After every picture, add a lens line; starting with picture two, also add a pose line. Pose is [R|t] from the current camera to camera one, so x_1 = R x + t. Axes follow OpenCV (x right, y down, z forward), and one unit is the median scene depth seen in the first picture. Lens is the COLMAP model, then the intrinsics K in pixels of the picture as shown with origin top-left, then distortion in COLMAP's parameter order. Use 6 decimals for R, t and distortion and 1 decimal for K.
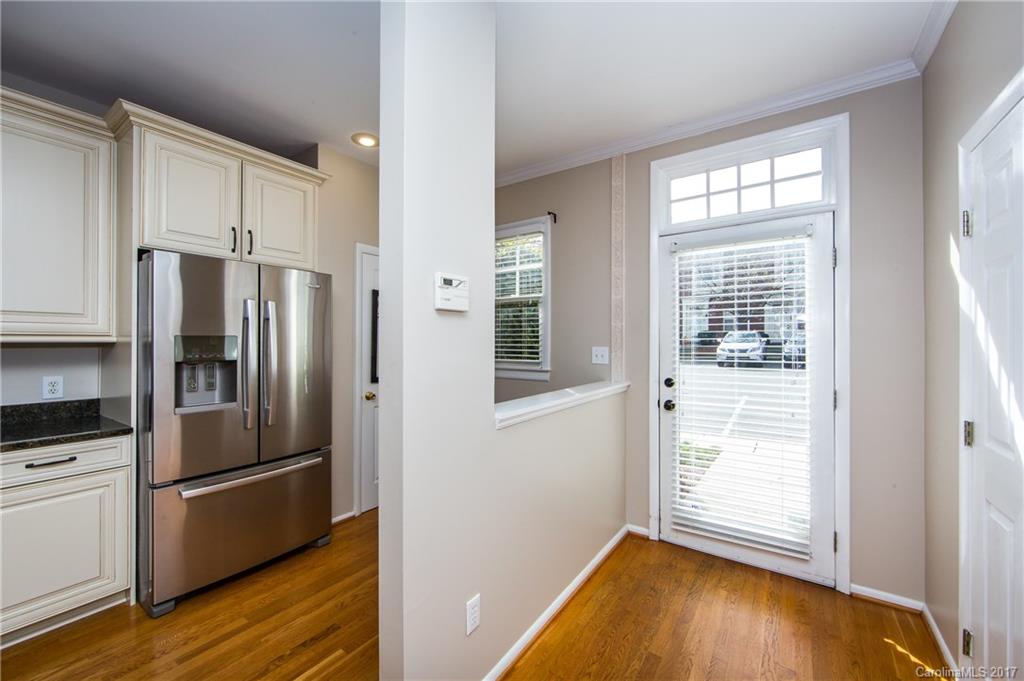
lens RADIAL K [[404.3, 0, 505.5], [0, 404.3, 340.3], [0, 0, 1]] dist [-0.002241, -0.000880]
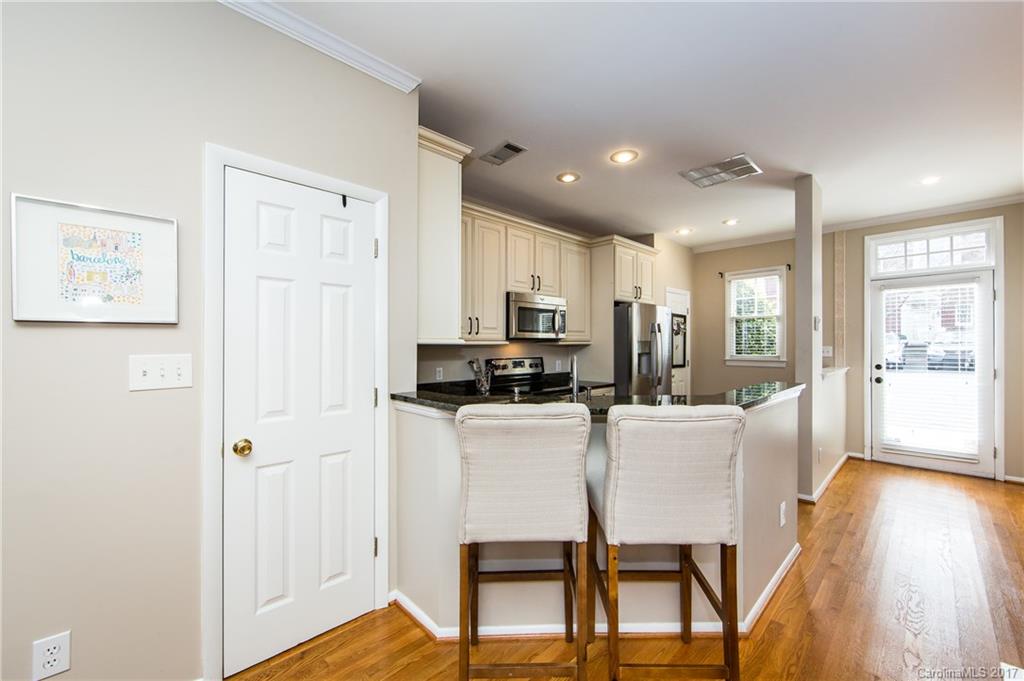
lens RADIAL K [[404.3, 0, 521.1], [0, 404.3, 344.6], [0, 0, 1]] dist [-0.002241, -0.000880]
pose [[0.984059, -0.002551, -0.177827, -0.767353], [0.002925, 0.999994, 0.001838, 0.003549], [0.177821, -0.002328, 0.984060, -0.929369]]
